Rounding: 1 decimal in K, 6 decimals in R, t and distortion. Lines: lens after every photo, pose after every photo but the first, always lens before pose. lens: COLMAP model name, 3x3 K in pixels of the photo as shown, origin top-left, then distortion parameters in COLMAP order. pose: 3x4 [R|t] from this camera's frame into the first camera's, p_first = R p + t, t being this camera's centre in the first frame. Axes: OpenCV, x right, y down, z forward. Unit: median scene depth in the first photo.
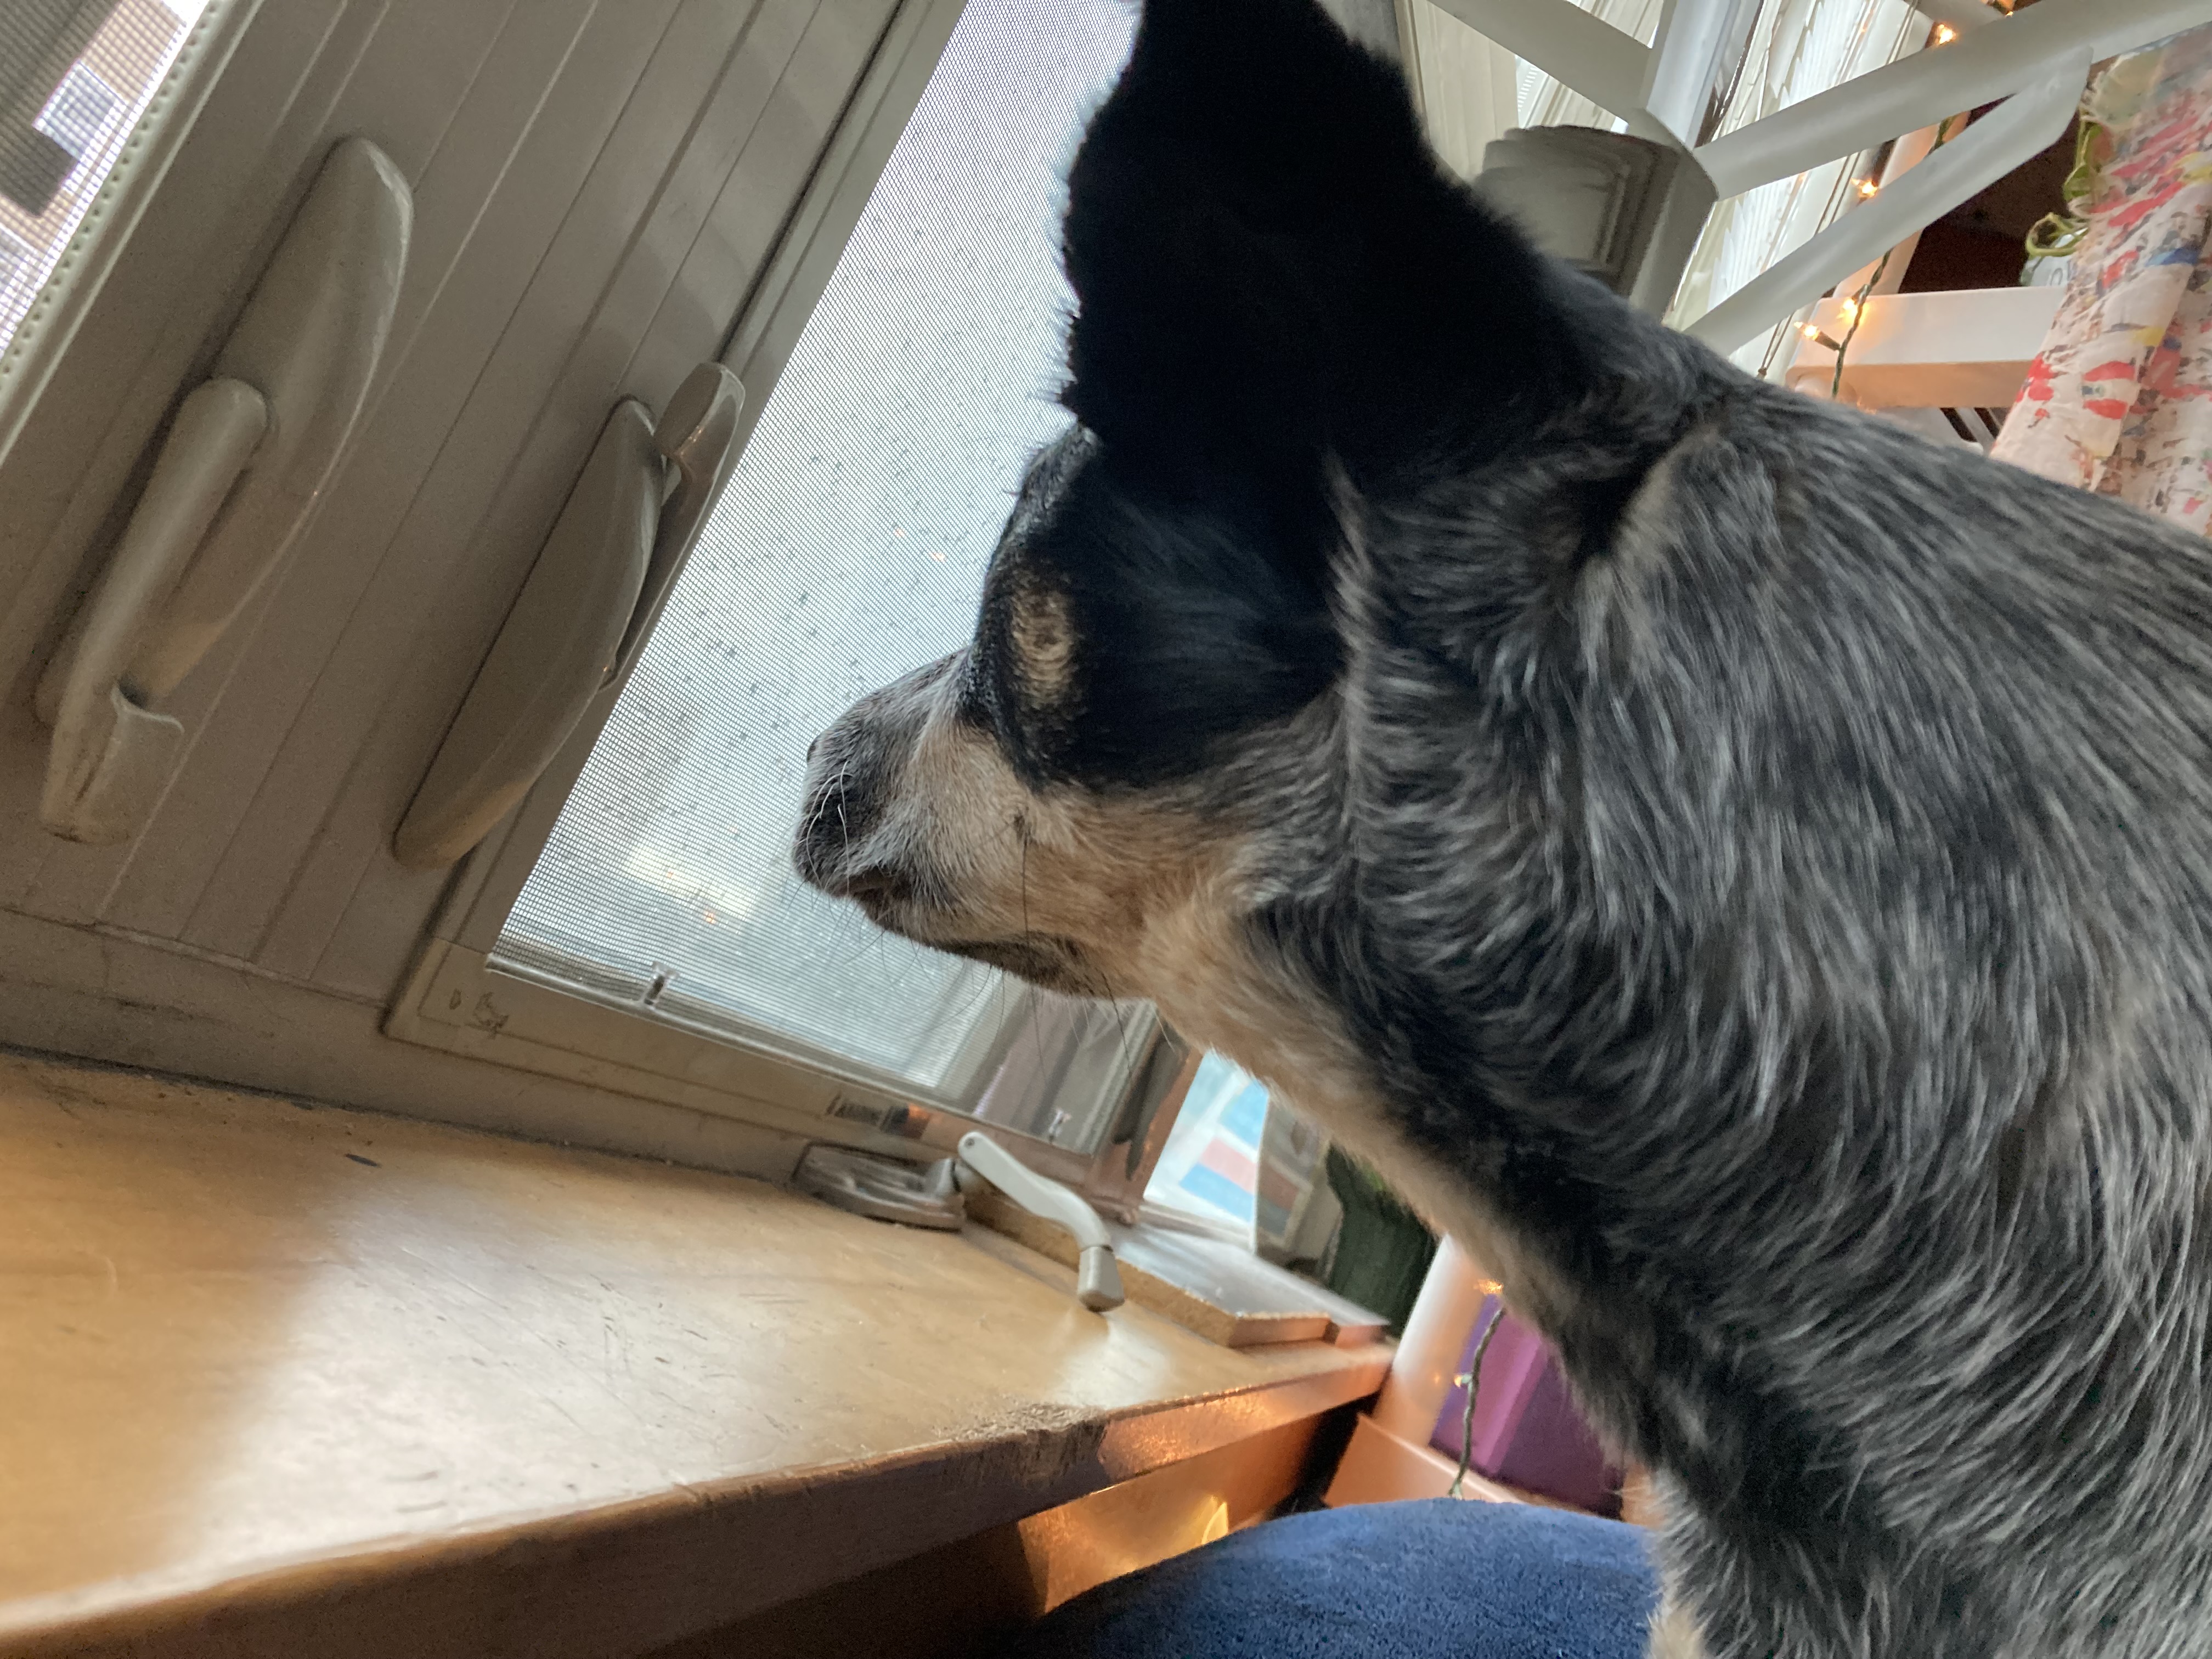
lens RADIAL K [[1772.5, 0, 1102.2], [0, 1772.5, 787.3], [0, 0, 1]] dist [0.036555, -0.054386]
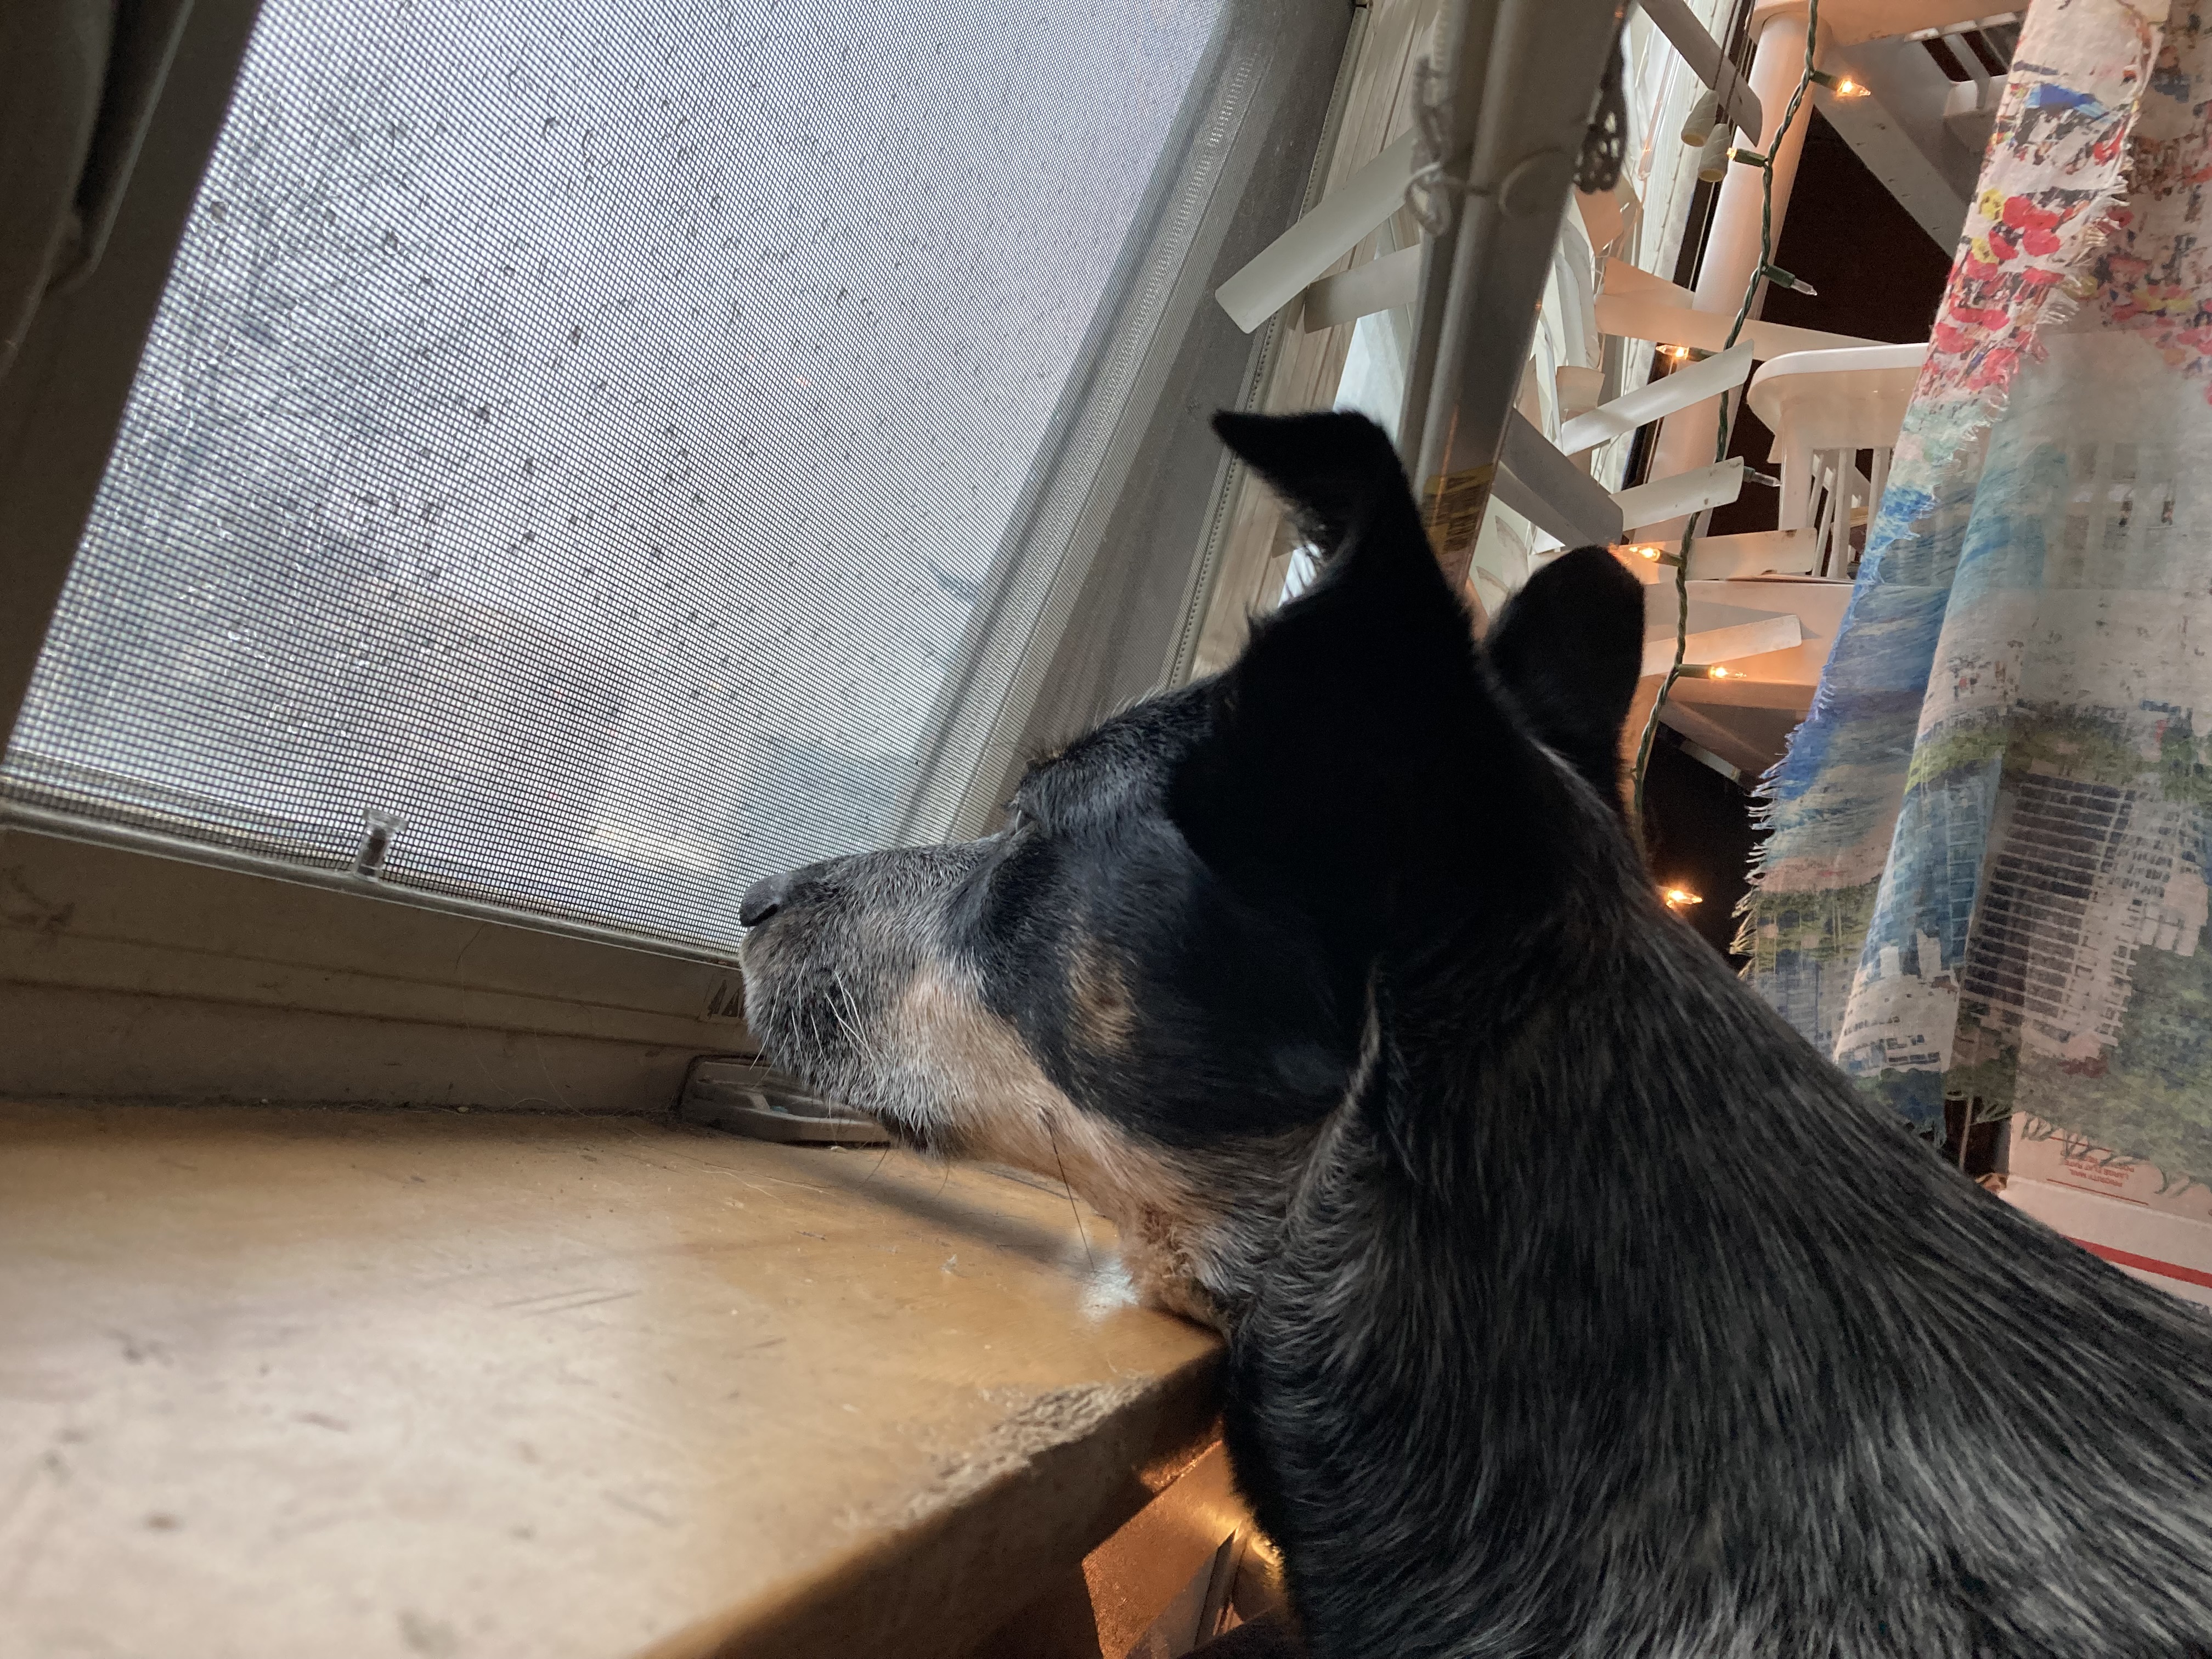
lens RADIAL K [[1805.8, 0, 1082.6], [0, 1805.8, 801.9], [0, 0, 1]] dist [-0.067686, 0.089481]
pose [[0.987977, -0.154399, 0.007854, 0.001212], [0.153526, 0.985832, 0.067570, 0.050897], [-0.018176, -0.065552, 0.997684, 0.190962]]
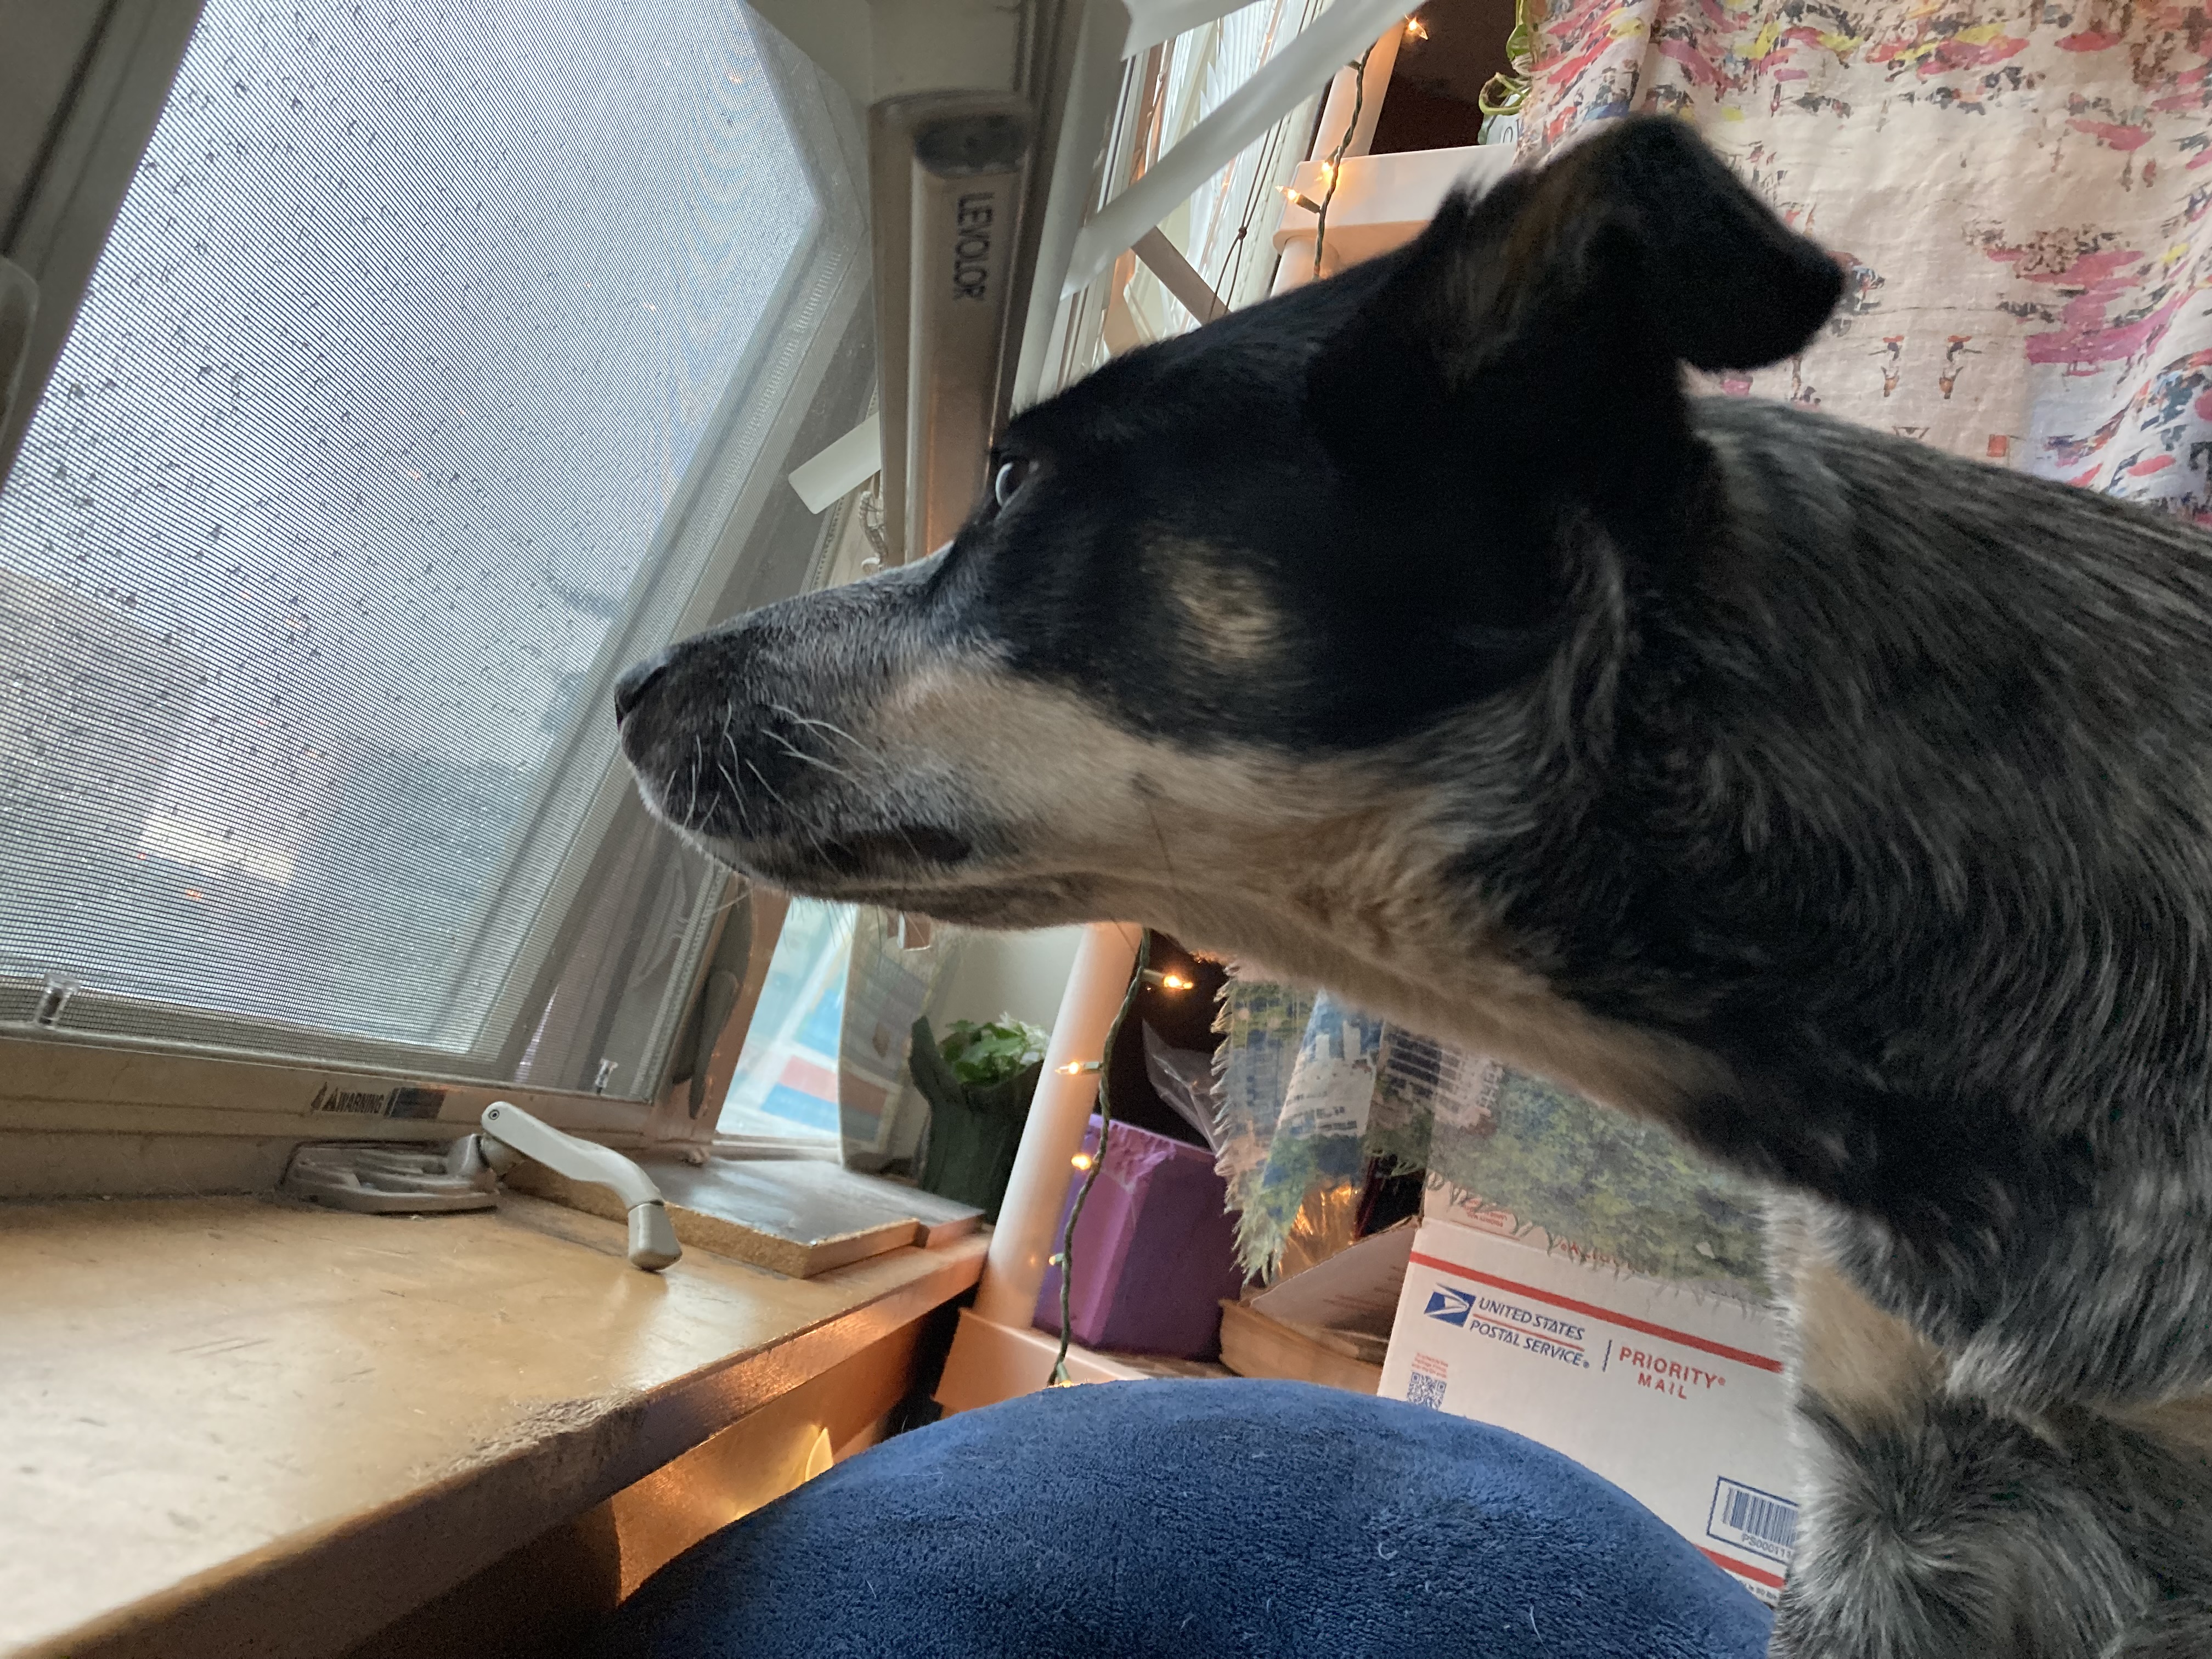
lens RADIAL K [[1772.5, 0, 1102.2], [0, 1772.5, 787.3], [0, 0, 1]] dist [0.036555, -0.054386]
pose [[0.966199, -0.110236, 0.233039, 0.025841], [0.096497, 0.992898, 0.069590, -0.000376], [-0.239055, -0.044750, 0.969974, 0.032386]]
